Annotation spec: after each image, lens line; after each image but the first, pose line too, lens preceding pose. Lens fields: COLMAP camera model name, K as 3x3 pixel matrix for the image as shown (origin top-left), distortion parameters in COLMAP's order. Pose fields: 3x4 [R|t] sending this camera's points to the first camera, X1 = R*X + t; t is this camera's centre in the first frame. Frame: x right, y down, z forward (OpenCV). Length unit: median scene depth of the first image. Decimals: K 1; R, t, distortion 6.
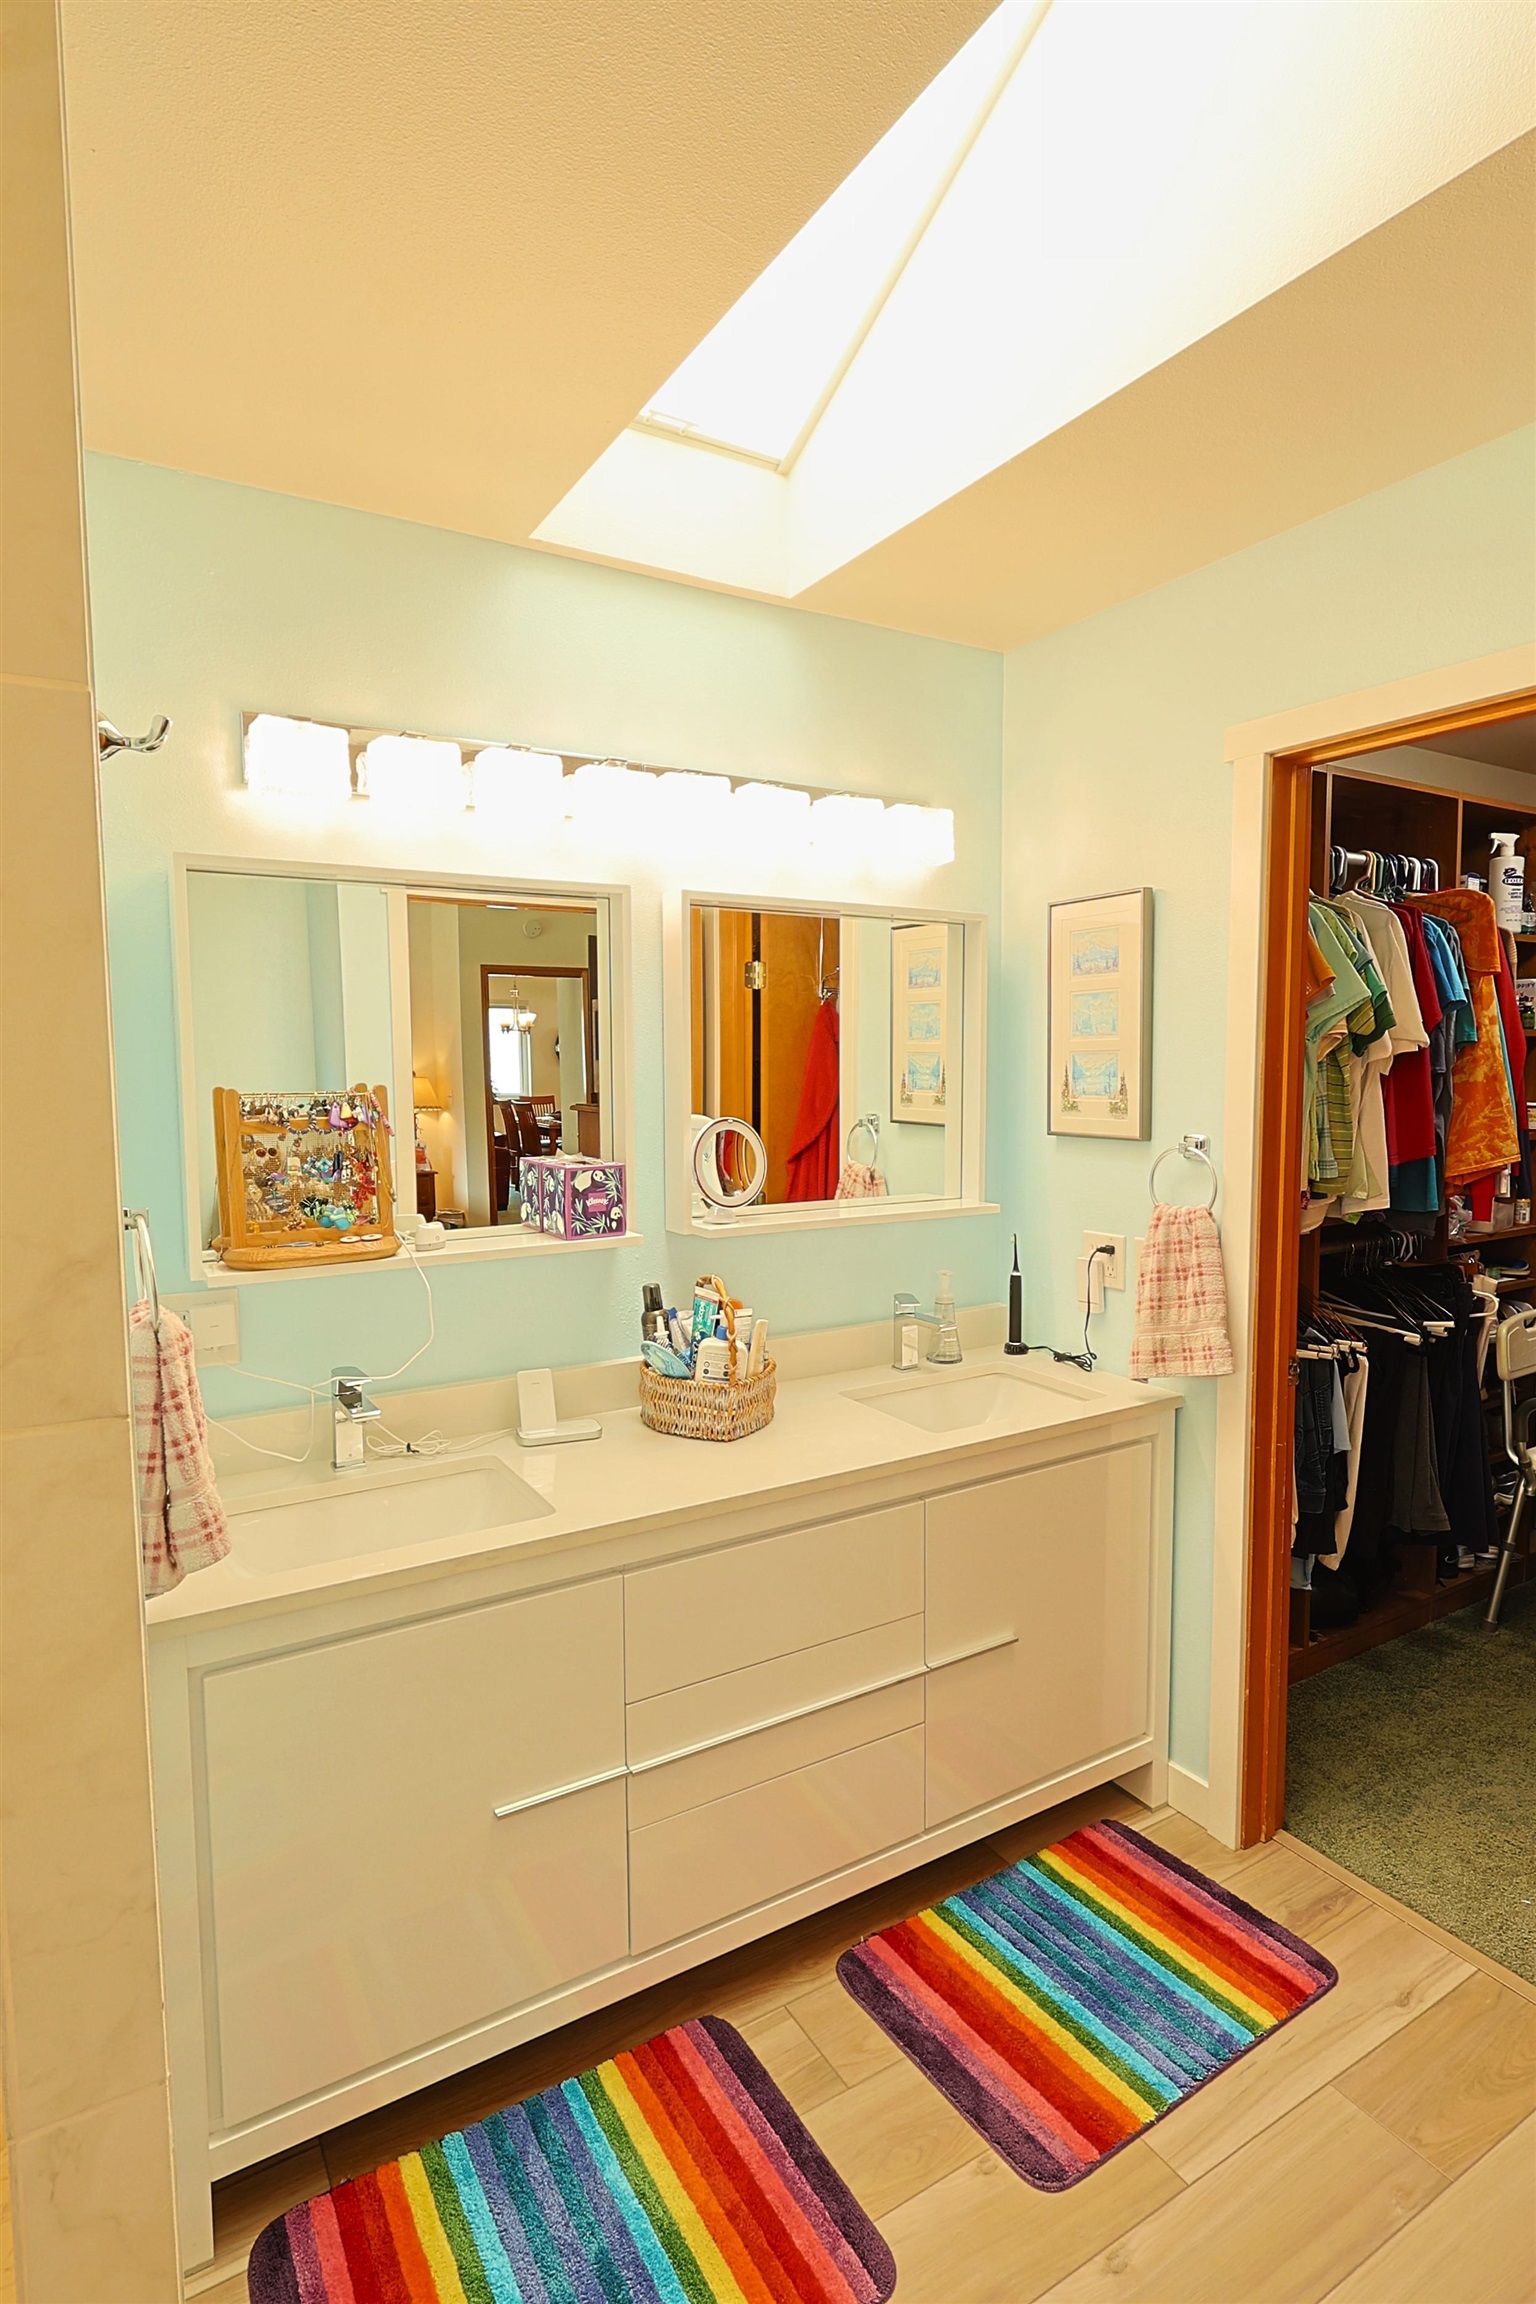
lens RADIAL K [[1177.5, 0, 765.6], [0, 1177.5, 1147.9], [0, 0, 1]] dist [-0.010927, 0.001818]
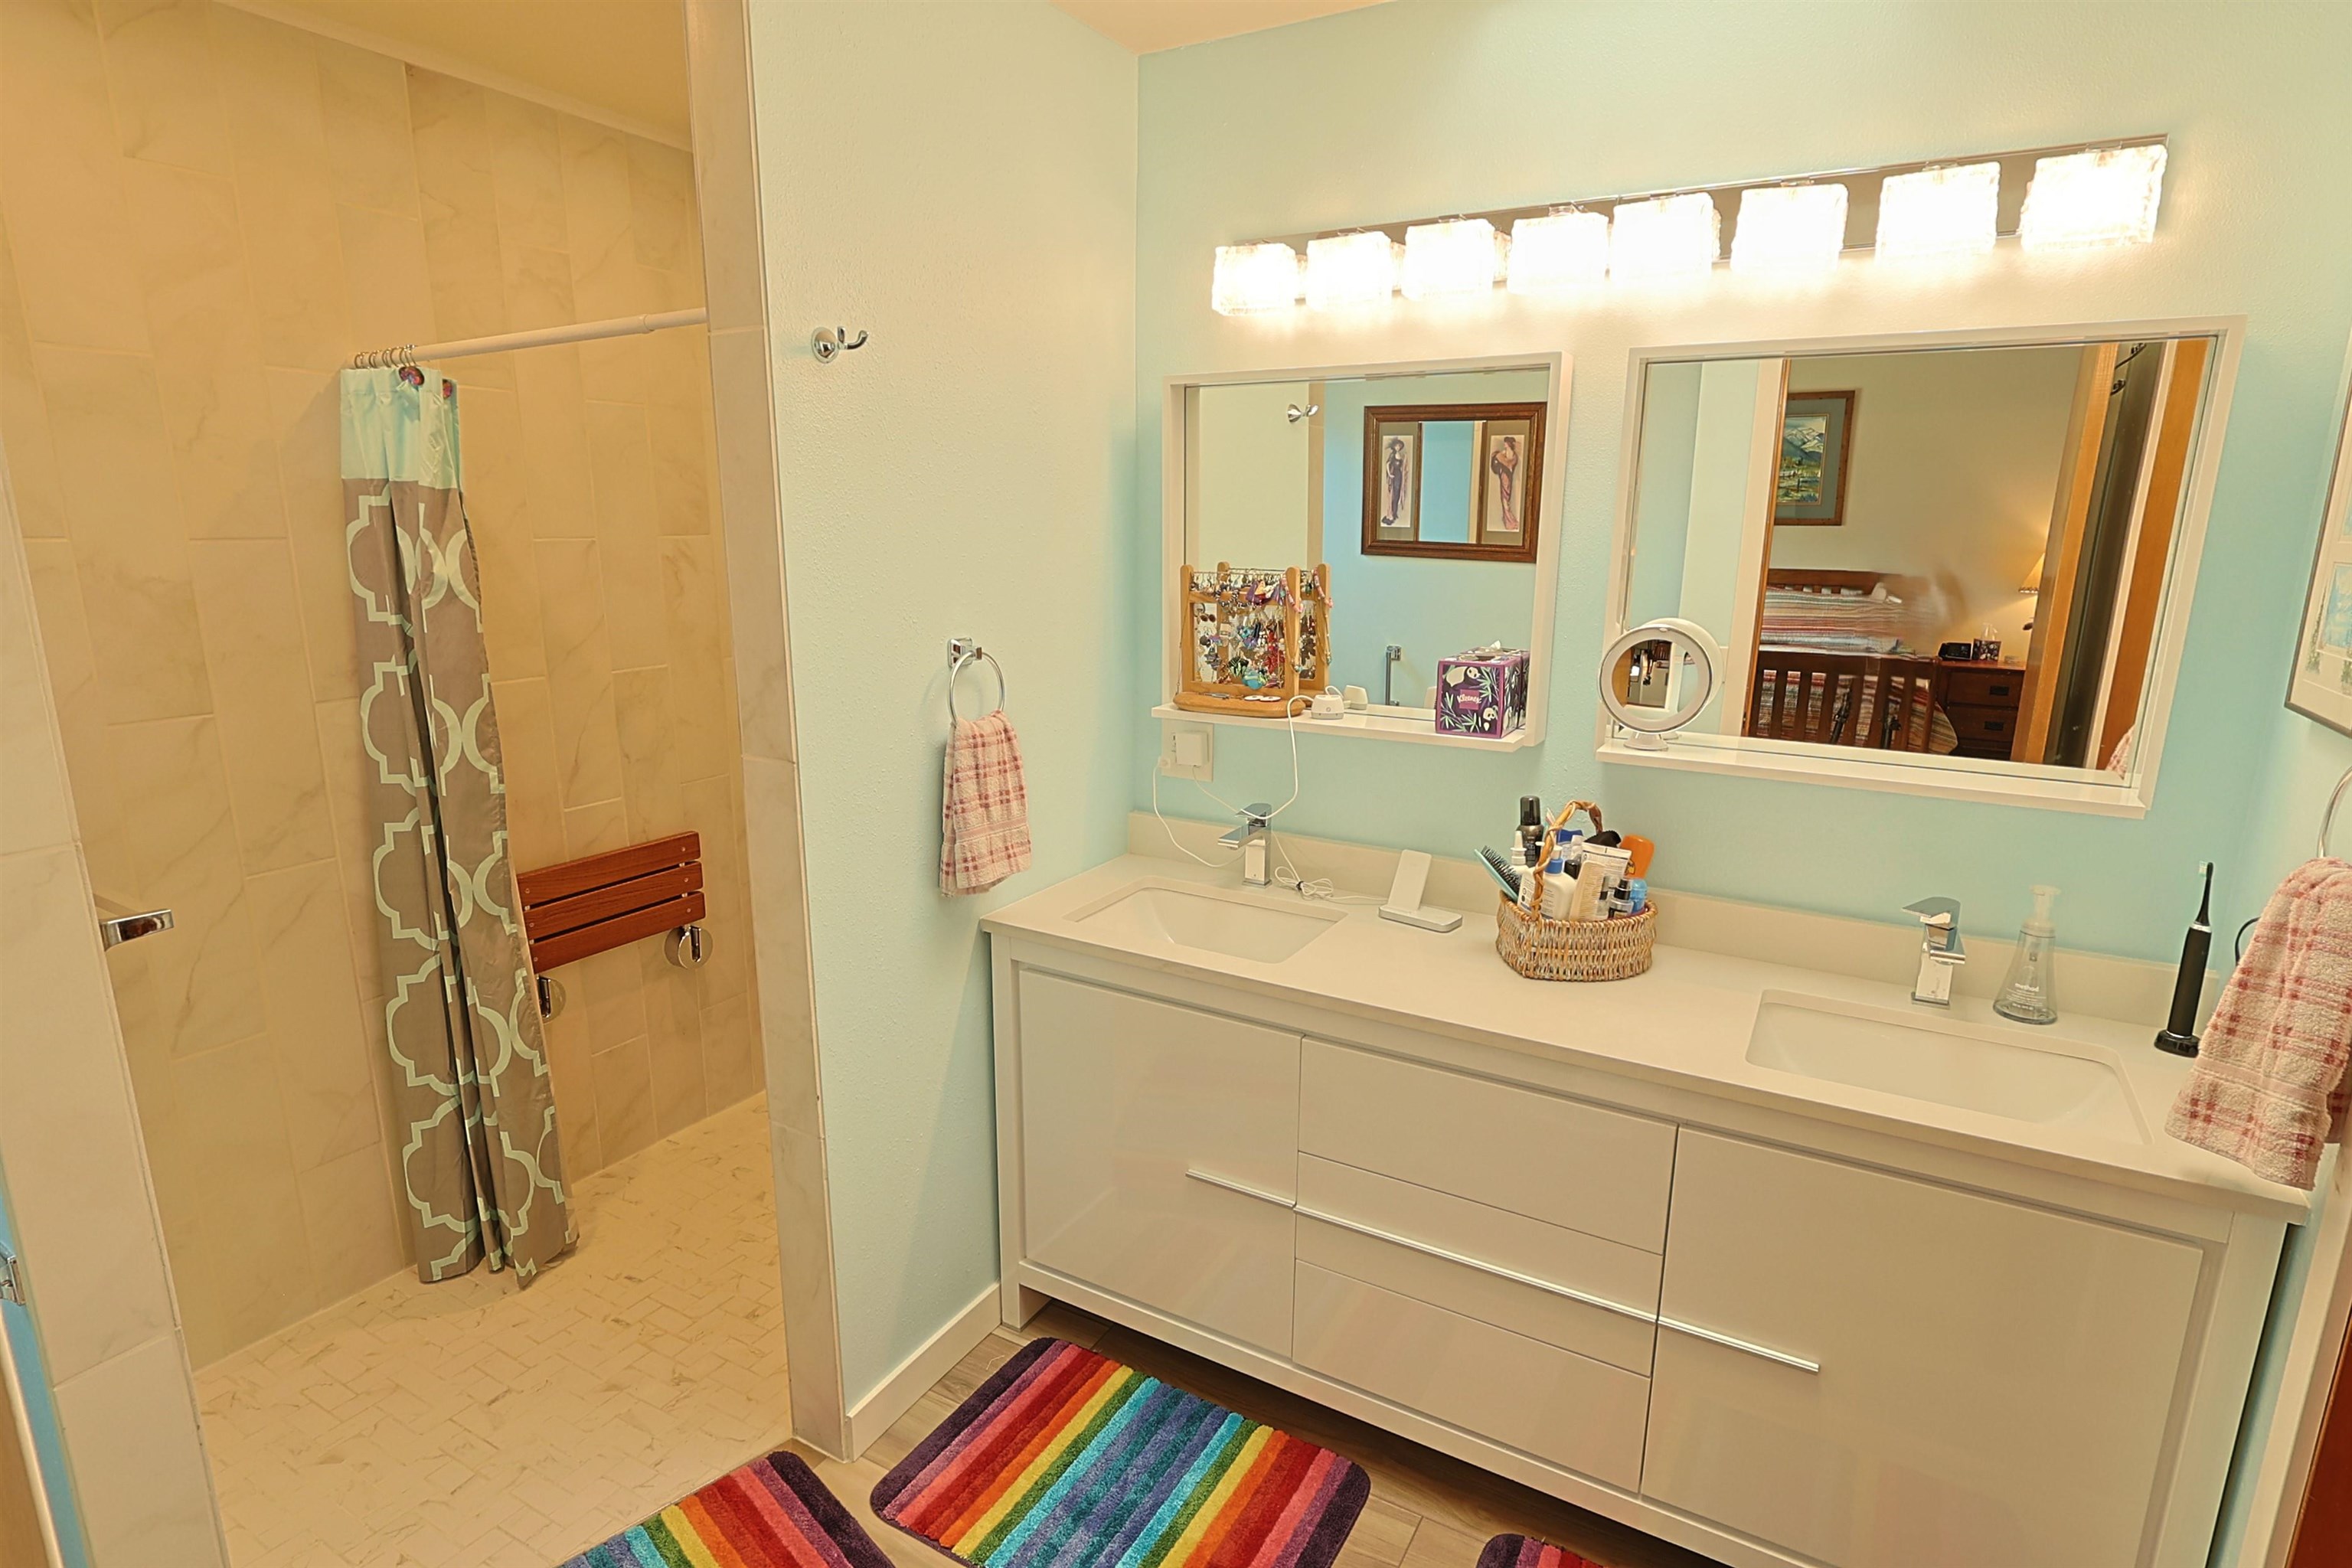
lens RADIAL K [[1202.0, 0, 1177.9], [0, 1202.0, 791.2], [0, 0, 1]] dist [-0.010927, 0.001818]
pose [[0.481114, 0.206801, -0.851917, 0.607503], [-0.073698, 0.977879, 0.195758, -0.056900], [0.873555, -0.031398, 0.485712, 0.309869]]
